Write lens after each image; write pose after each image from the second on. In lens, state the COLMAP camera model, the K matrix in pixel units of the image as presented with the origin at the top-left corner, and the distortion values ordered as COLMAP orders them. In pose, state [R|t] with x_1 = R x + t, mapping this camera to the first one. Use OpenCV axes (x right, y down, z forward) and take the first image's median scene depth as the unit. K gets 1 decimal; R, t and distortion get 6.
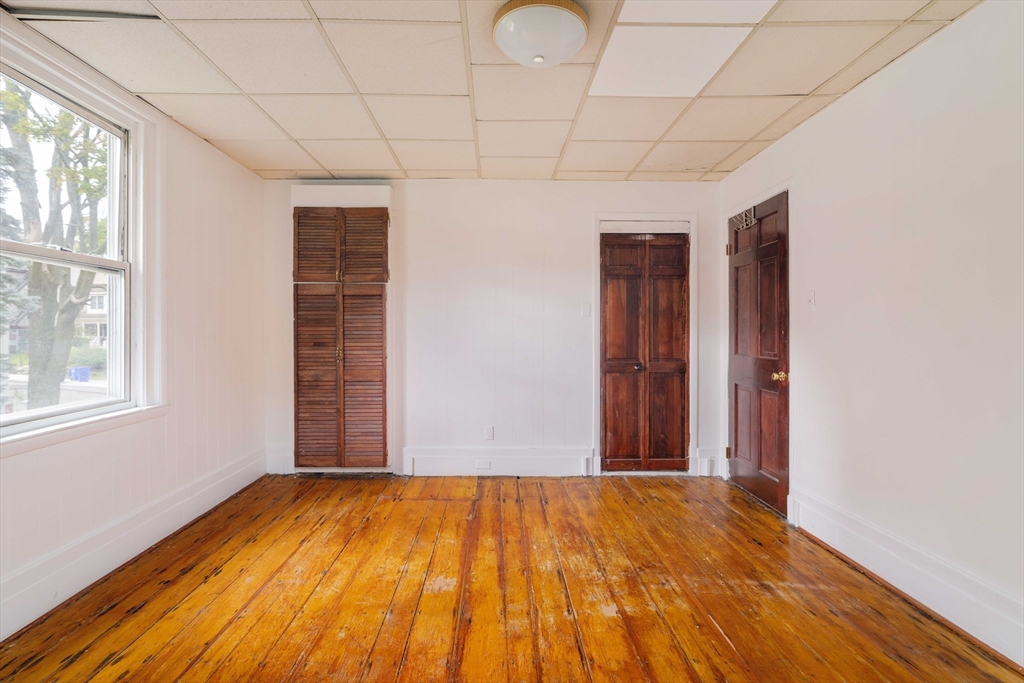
lens RADIAL K [[470.6, 0, 509.3], [0, 470.6, 328.6], [0, 0, 1]] dist [0.004060, 0.000732]
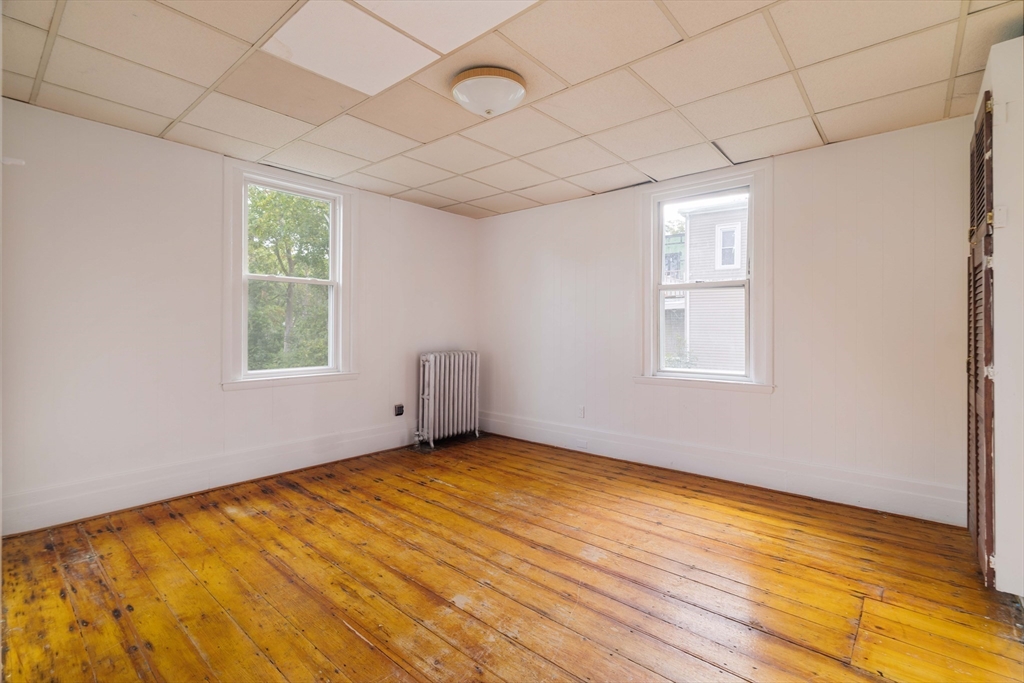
lens RADIAL K [[470.6, 0, 509.3], [0, 470.6, 328.6], [0, 0, 1]] dist [0.004060, 0.000732]
pose [[-0.680238, 0.001171, -0.732990, 0.870311], [0.004713, 0.999985, -0.002776, 0.010465], [0.732976, -0.005343, -0.680234, 1.736682]]
